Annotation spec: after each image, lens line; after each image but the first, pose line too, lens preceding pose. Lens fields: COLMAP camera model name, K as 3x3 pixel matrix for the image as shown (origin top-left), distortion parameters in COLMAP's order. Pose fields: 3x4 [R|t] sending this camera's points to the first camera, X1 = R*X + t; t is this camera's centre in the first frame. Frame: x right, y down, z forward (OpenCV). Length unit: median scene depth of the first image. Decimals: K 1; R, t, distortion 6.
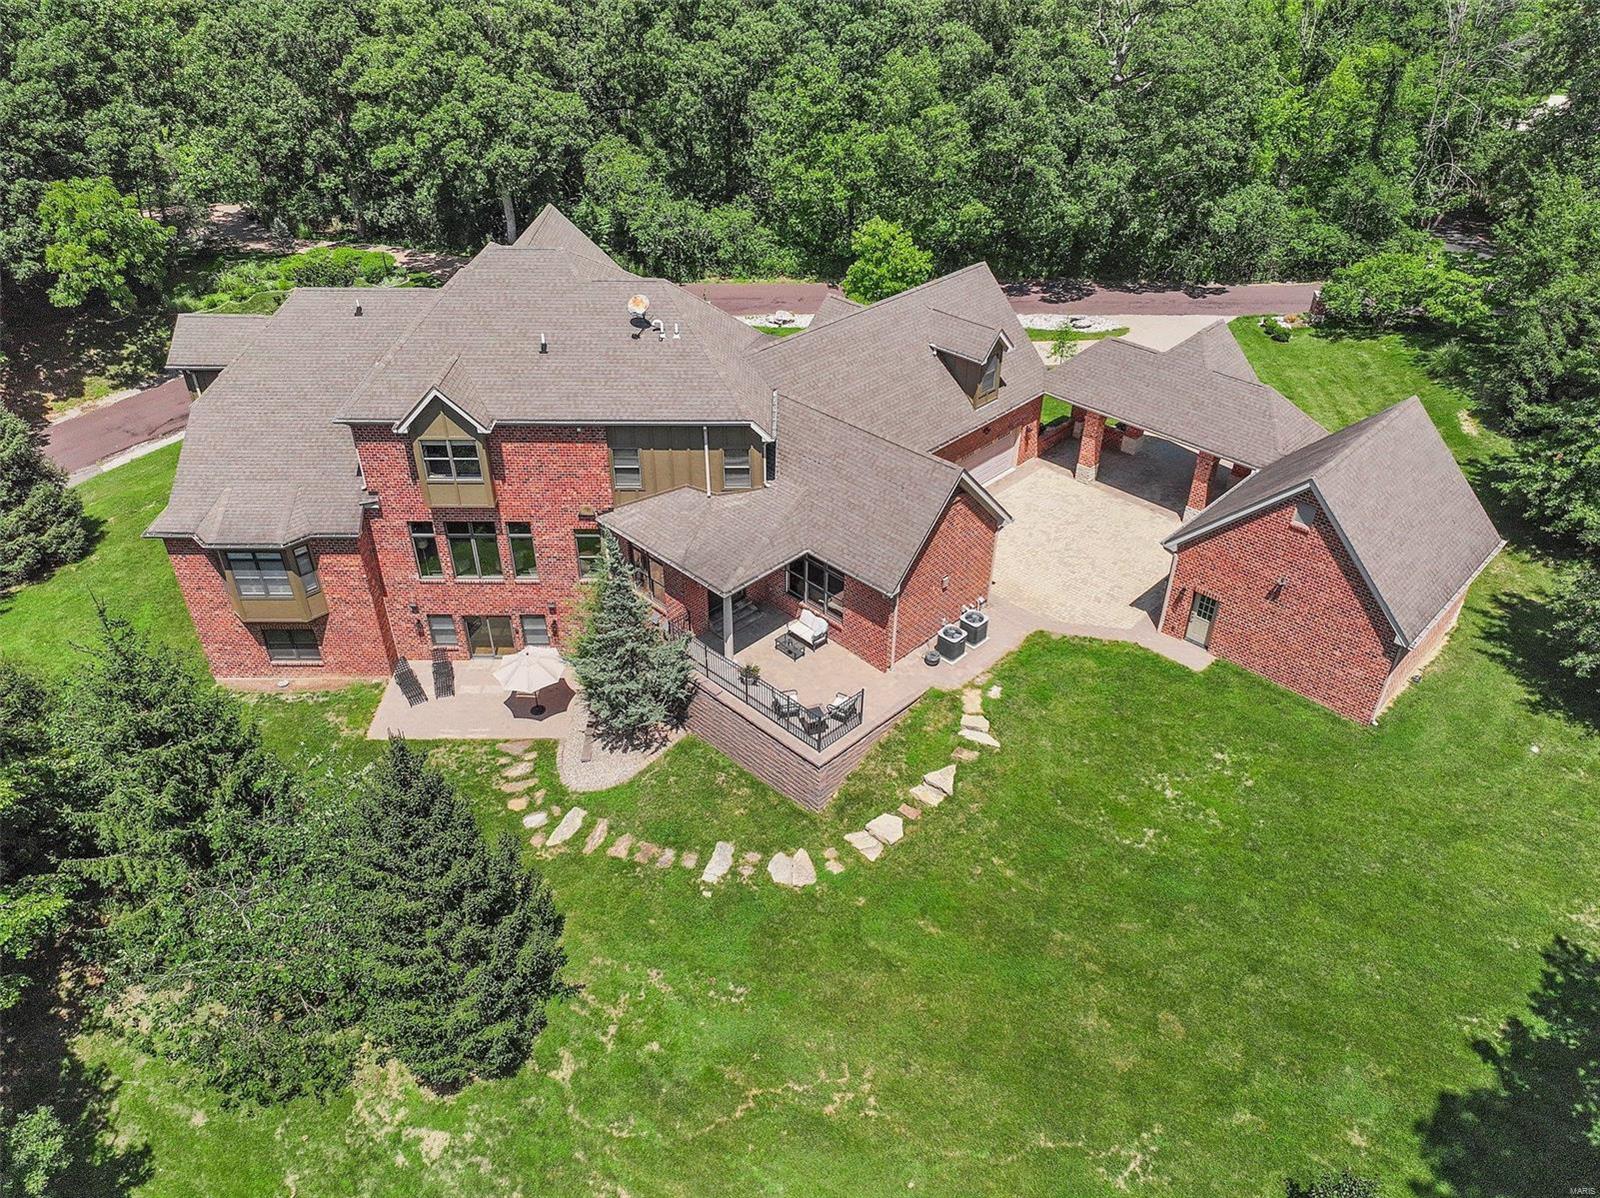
lens RADIAL K [[1119.9, 0, 809.9], [0, 1119.9, 591.5], [0, 0, 1]] dist [-0.005007, 0.017237]
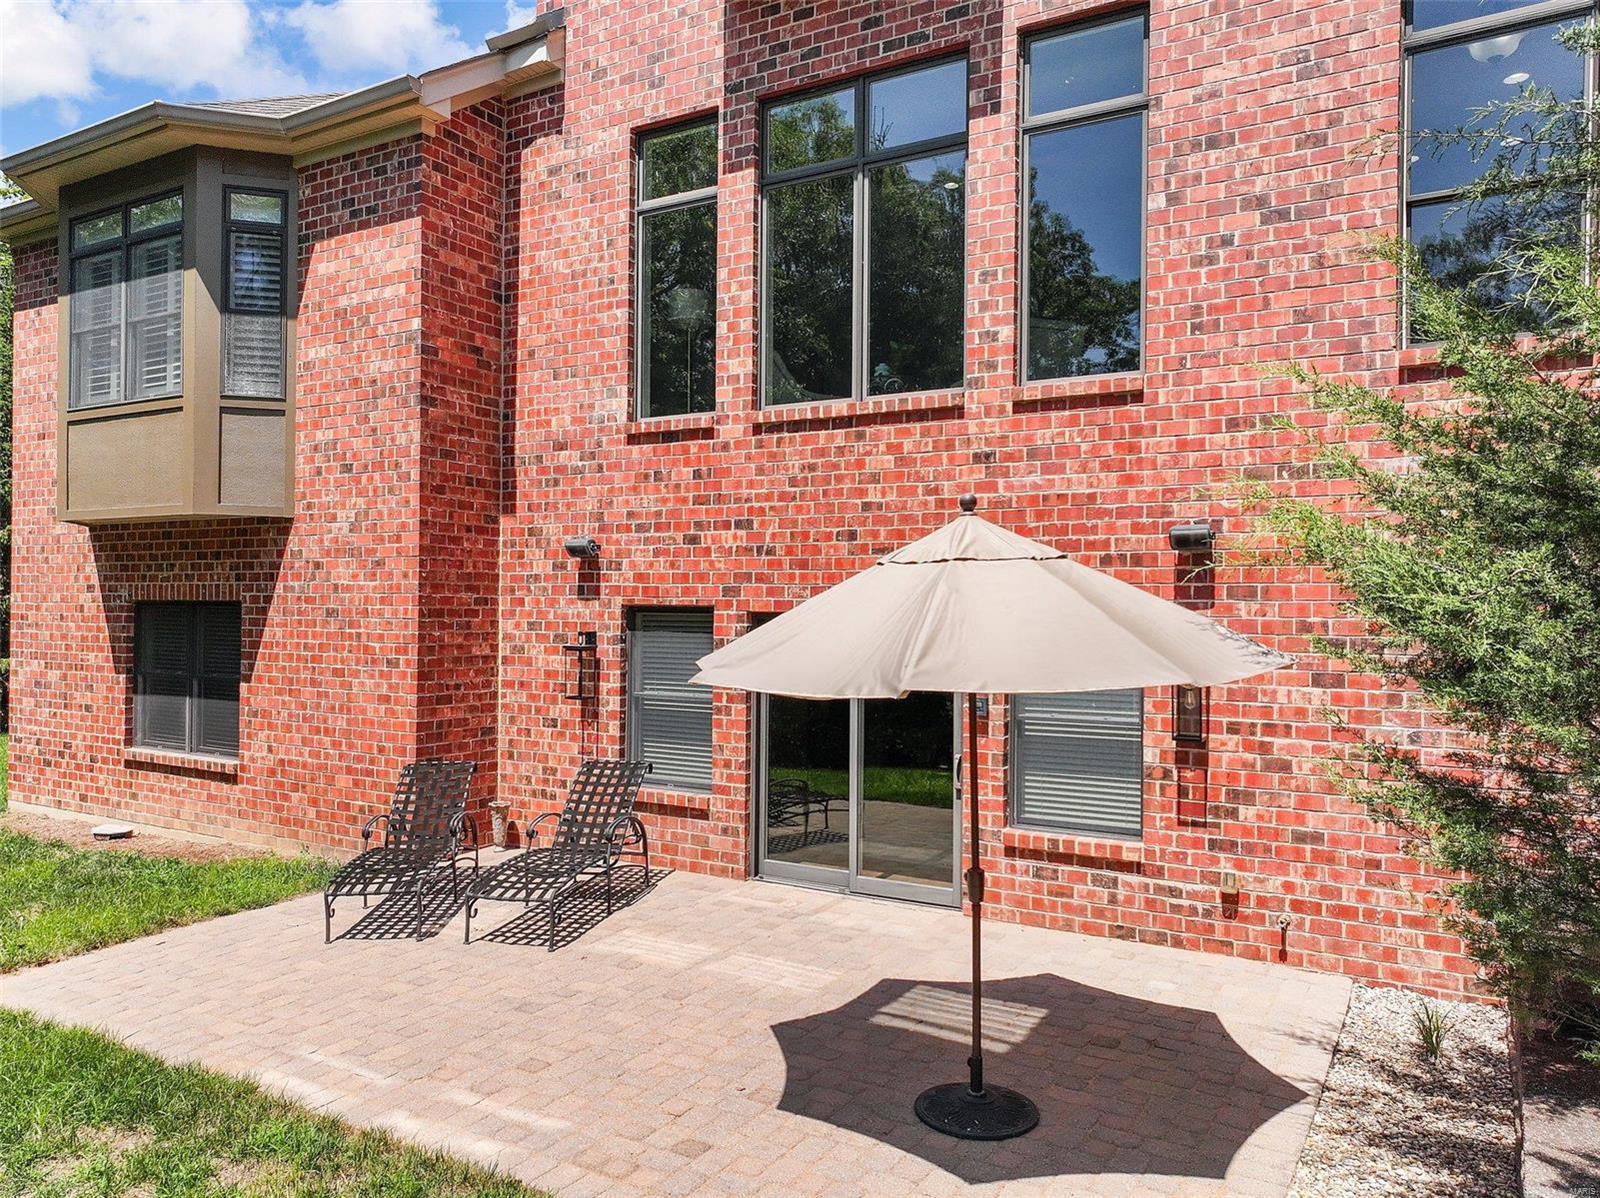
lens RADIAL K [[1119.9, 0, 809.9], [0, 1119.9, 591.5], [0, 0, 1]] dist [-0.005007, 0.017237]
pose [[0.866934, 0.002200, -0.498418, -0.212089], [-0.286891, 0.819928, -0.495391, 0.133451], [0.407577, 0.572463, 0.711454, 0.930545]]
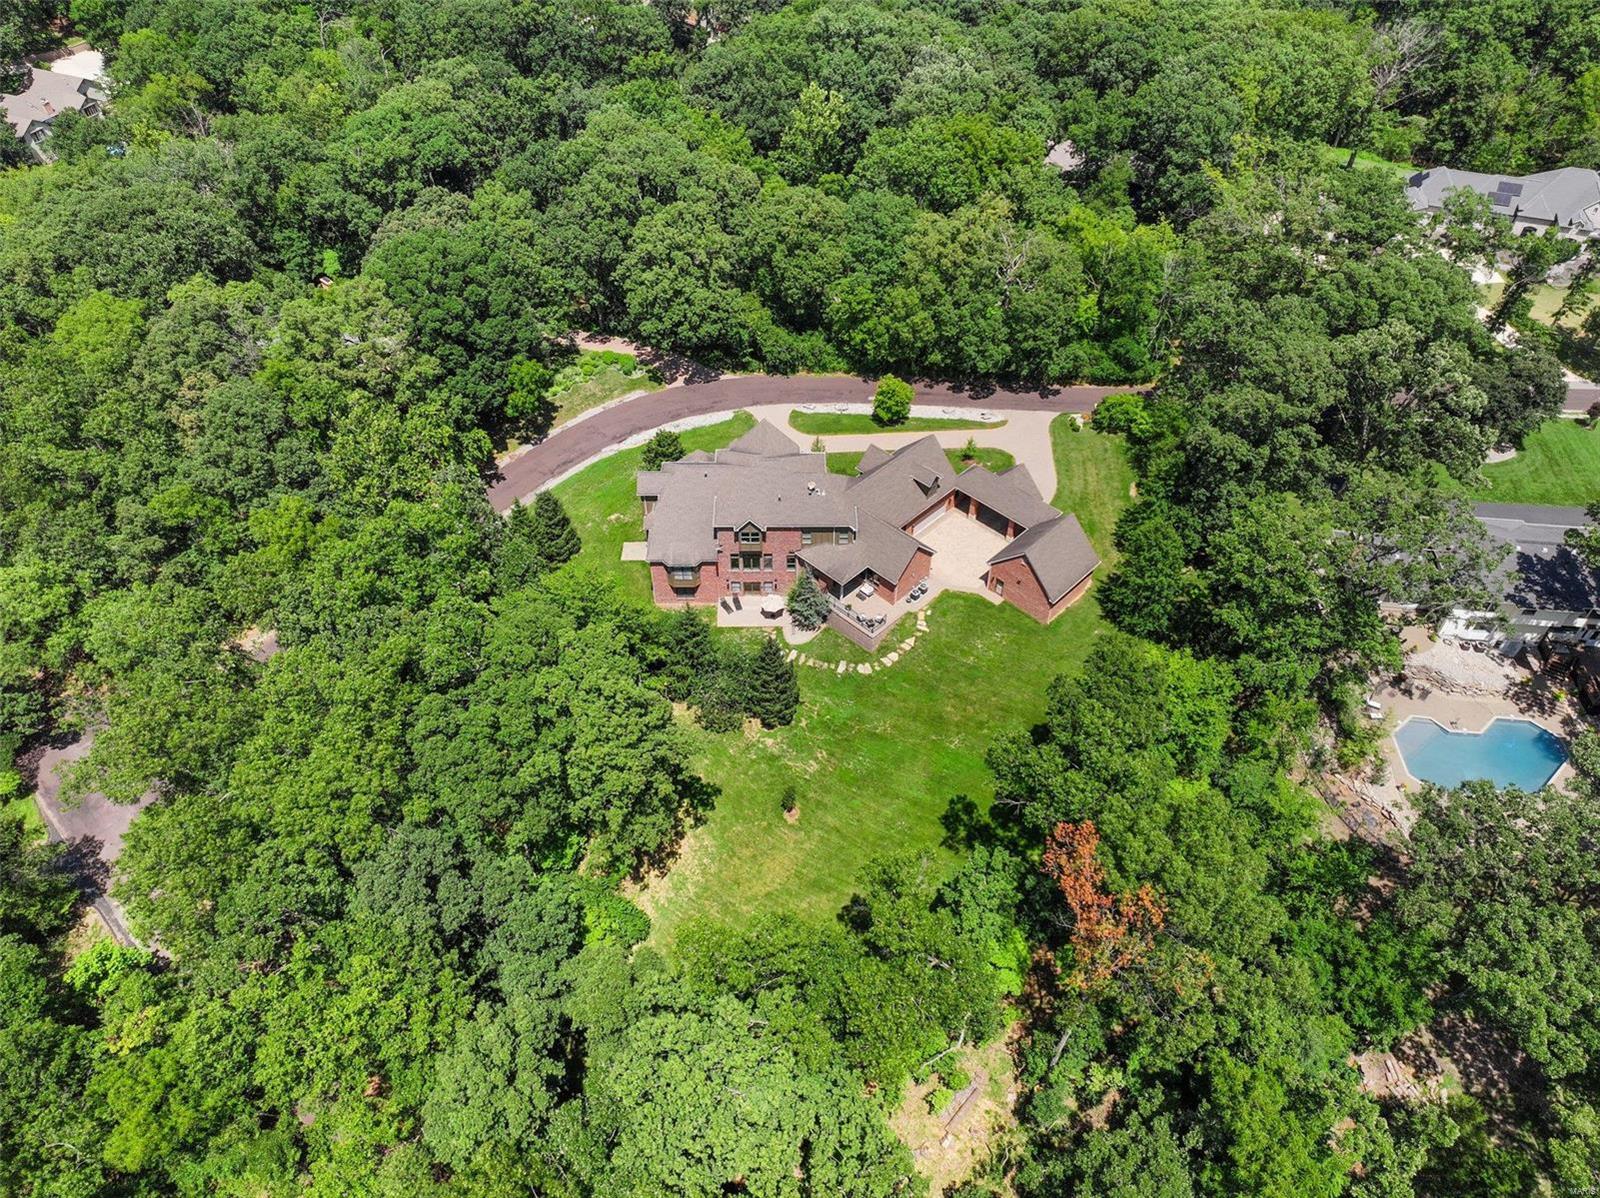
lens RADIAL K [[1119.9, 0, 809.9], [0, 1119.9, 591.5], [0, 0, 1]] dist [-0.005007, 0.017237]
pose [[0.999995, -0.002357, 0.002236, -0.163187], [0.001939, 0.985251, 0.171107, -0.481052], [-0.002607, -0.171101, 0.985250, -1.964795]]
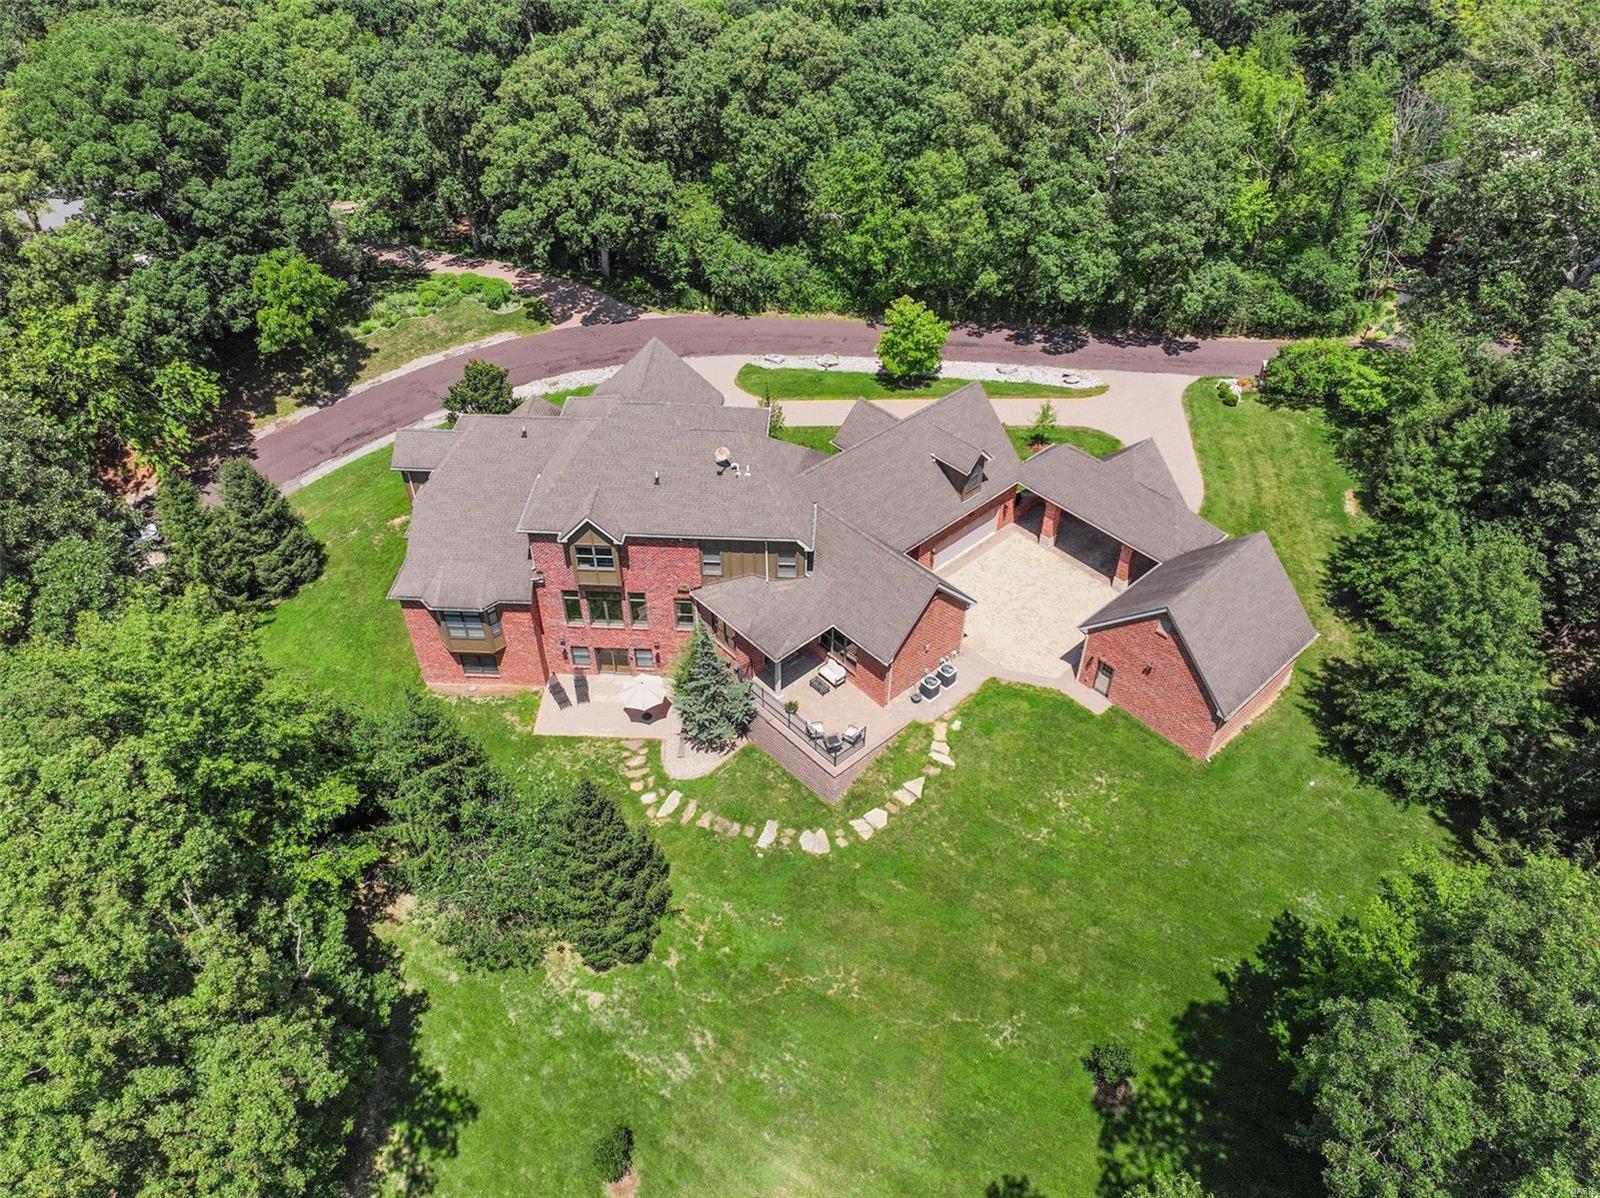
lens RADIAL K [[1119.9, 0, 809.9], [0, 1119.9, 591.5], [0, 0, 1]] dist [-0.005007, 0.017237]
pose [[0.998523, 0.034790, -0.041725, 0.026816], [-0.029753, 0.992828, 0.115793, -0.247155], [0.045454, -0.114380, 0.992397, -0.451488]]
